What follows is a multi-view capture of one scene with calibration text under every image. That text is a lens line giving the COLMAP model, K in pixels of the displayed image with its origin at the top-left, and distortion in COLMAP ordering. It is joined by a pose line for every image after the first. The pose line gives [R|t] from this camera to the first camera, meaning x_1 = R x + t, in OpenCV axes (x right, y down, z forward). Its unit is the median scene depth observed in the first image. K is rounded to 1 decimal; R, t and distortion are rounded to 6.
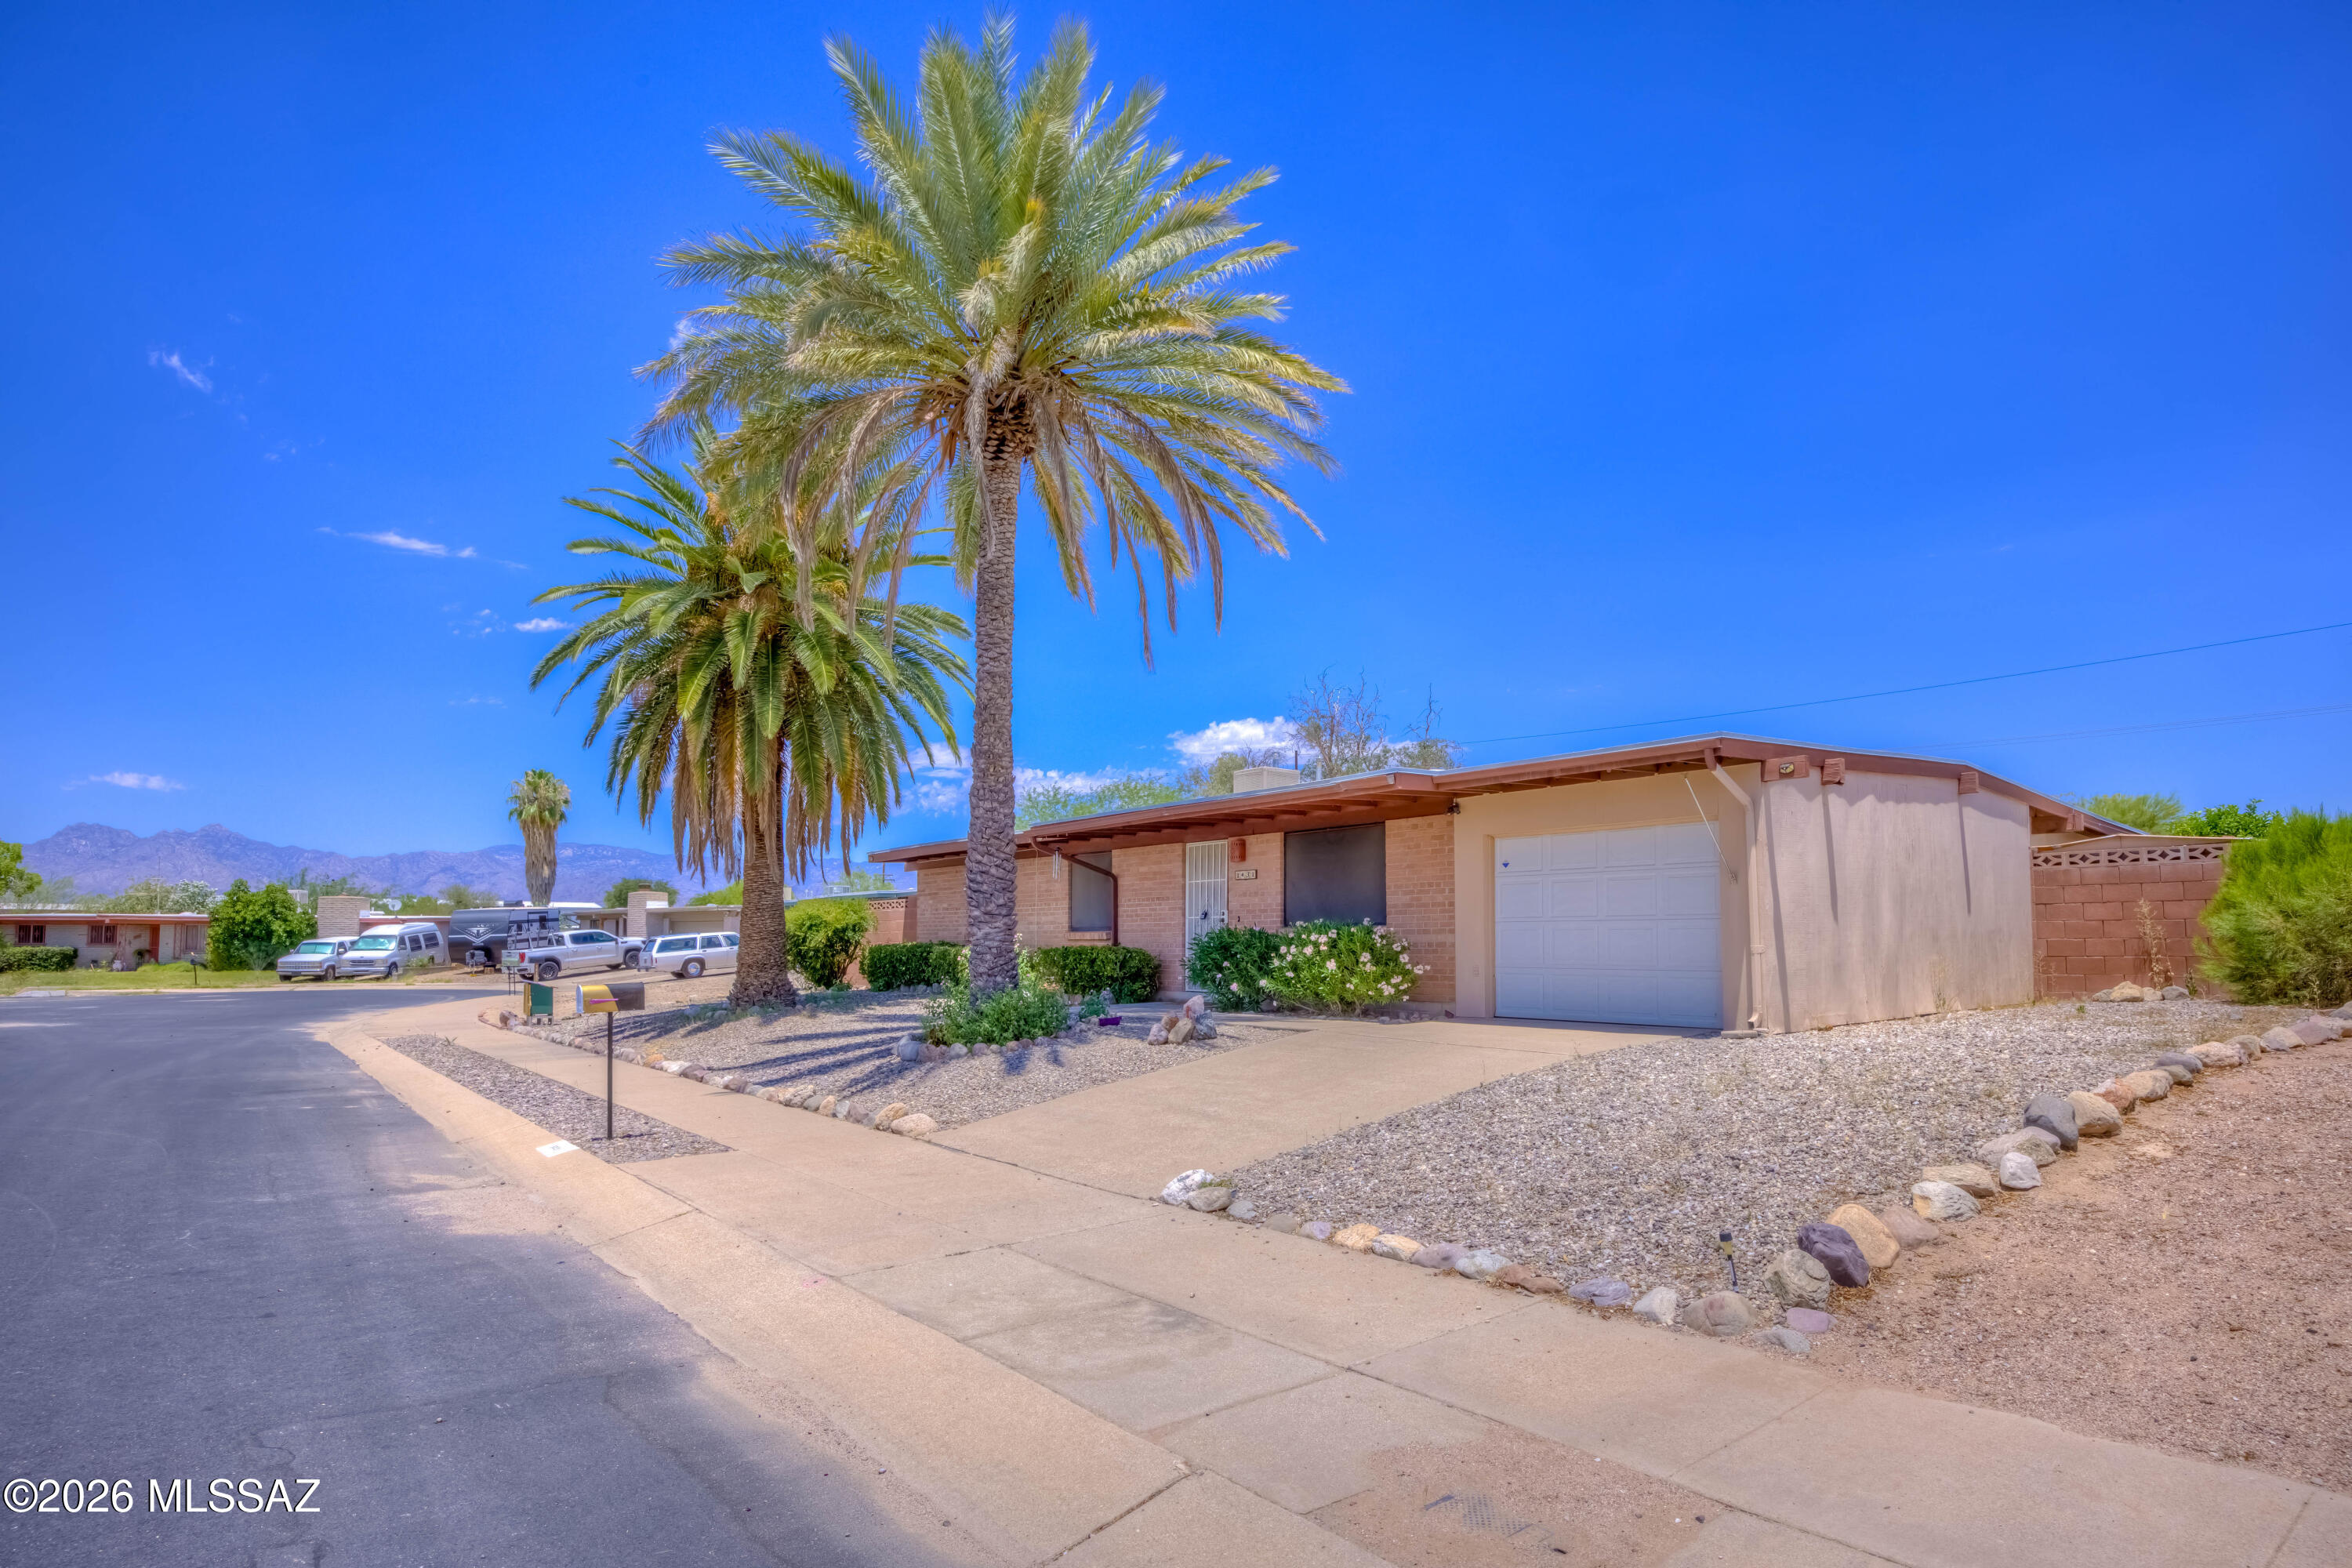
lens RADIAL K [[1221.6, 0, 1227.5], [0, 1221.6, 894.7], [0, 0, 1]] dist [-0.060753, 0.029706]
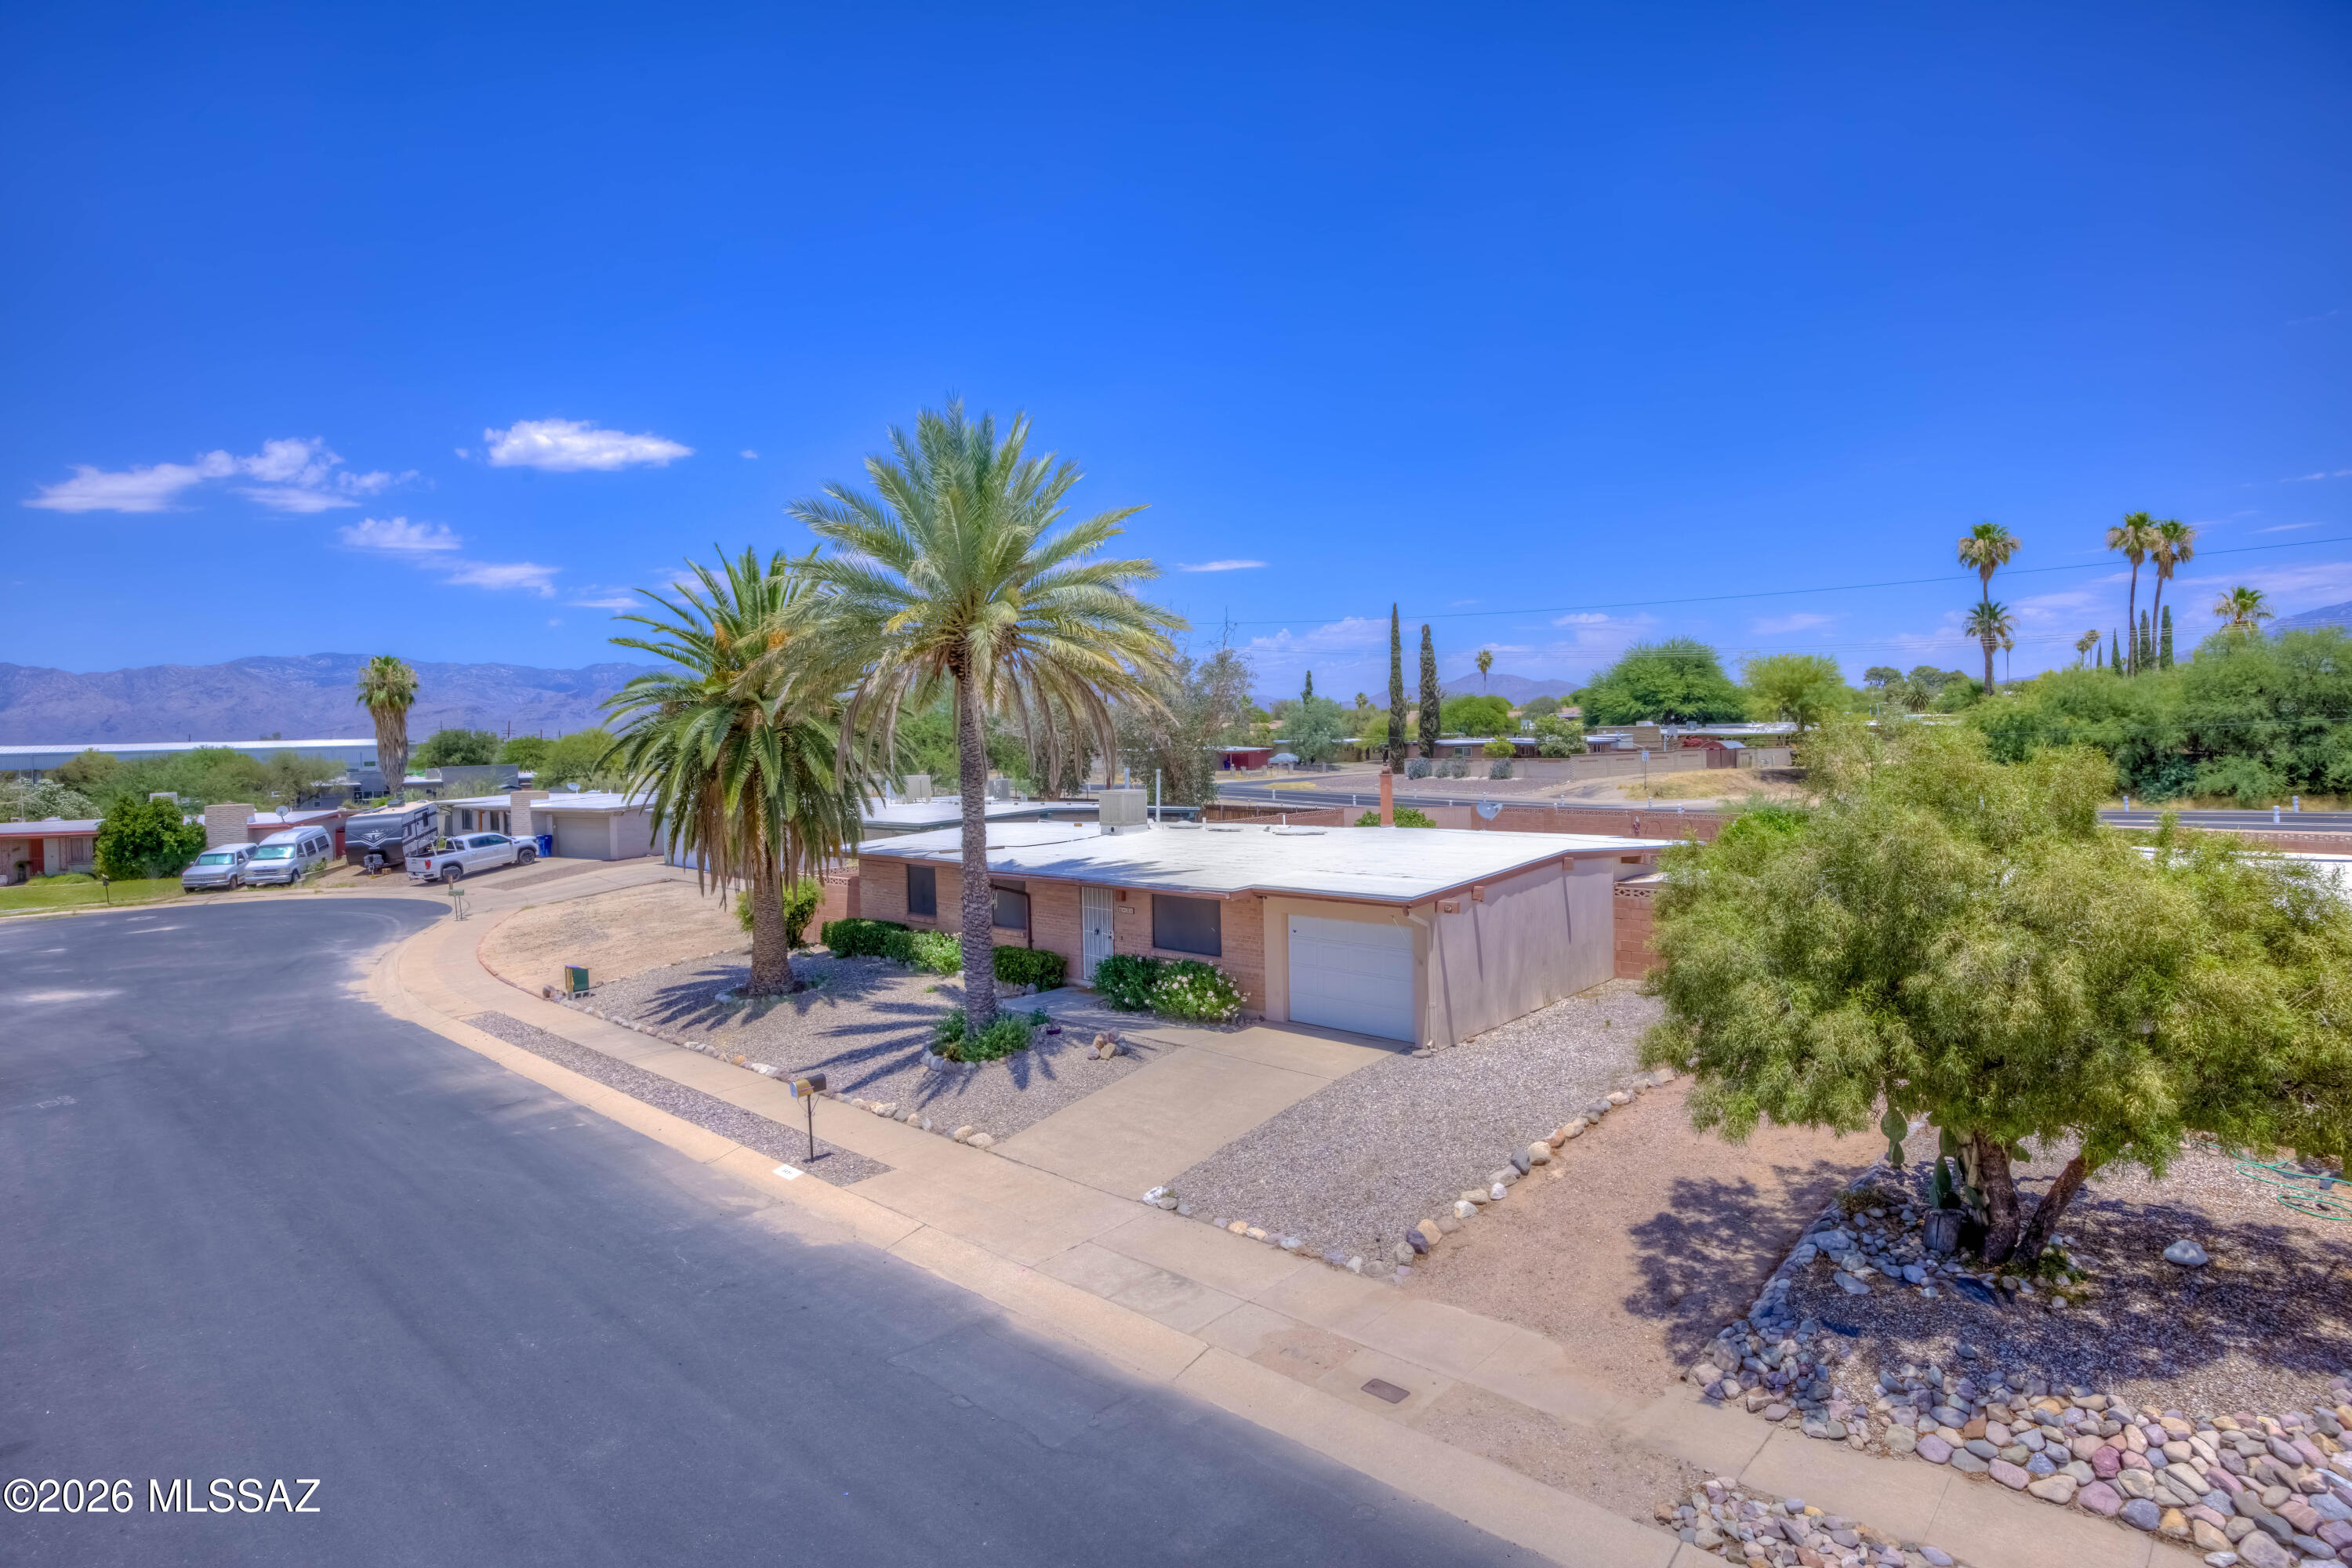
lens RADIAL K [[1172.6, 0, 1176.0], [0, 1172.6, 784.0], [0, 0, 1]] dist [-0.054097, 0.024908]
pose [[0.991465, -0.028250, 0.127276, -0.130945], [0.018640, 0.996928, 0.076075, -0.354928], [-0.129034, -0.073053, 0.988946, -0.550173]]
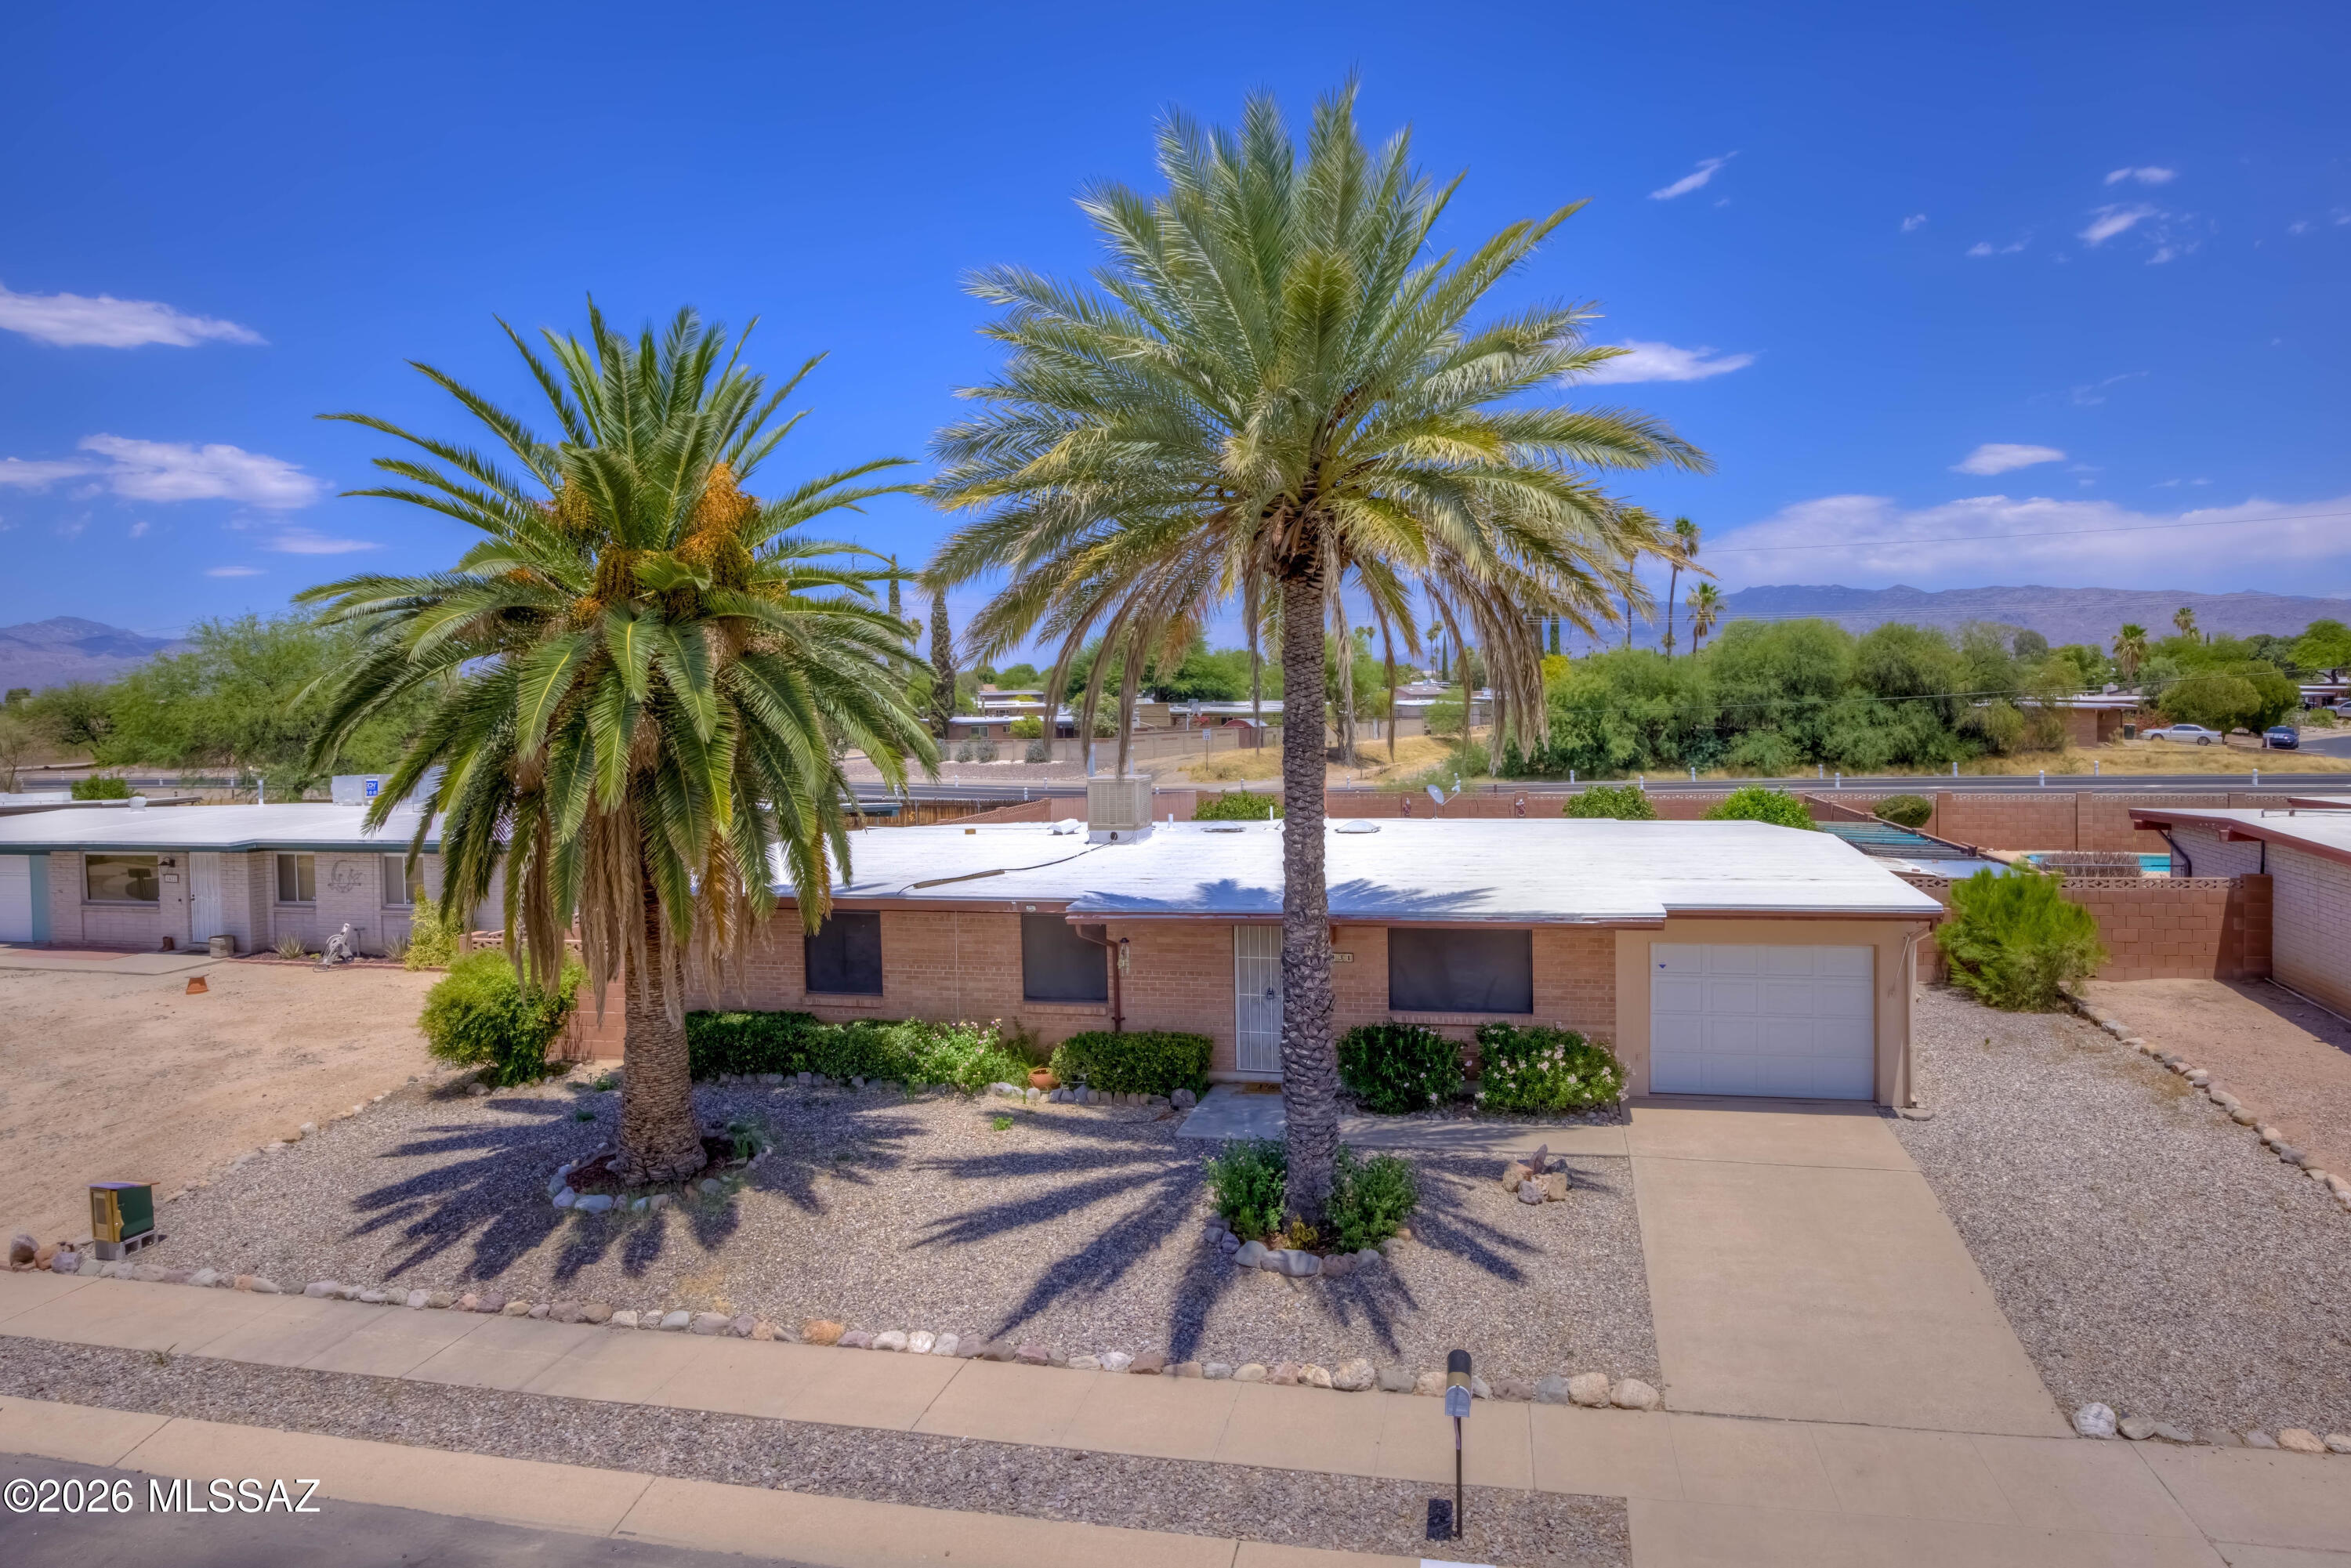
lens RADIAL K [[1298.7, 0, 1235.9], [0, 1298.7, 855.0], [0, 0, 1]] dist [-0.030945, 0.000350]
pose [[0.786697, -0.085247, 0.611425, -0.857337], [-0.004763, 0.989552, 0.144096, -0.311840], [-0.617321, -0.116272, 0.778072, 0.305757]]
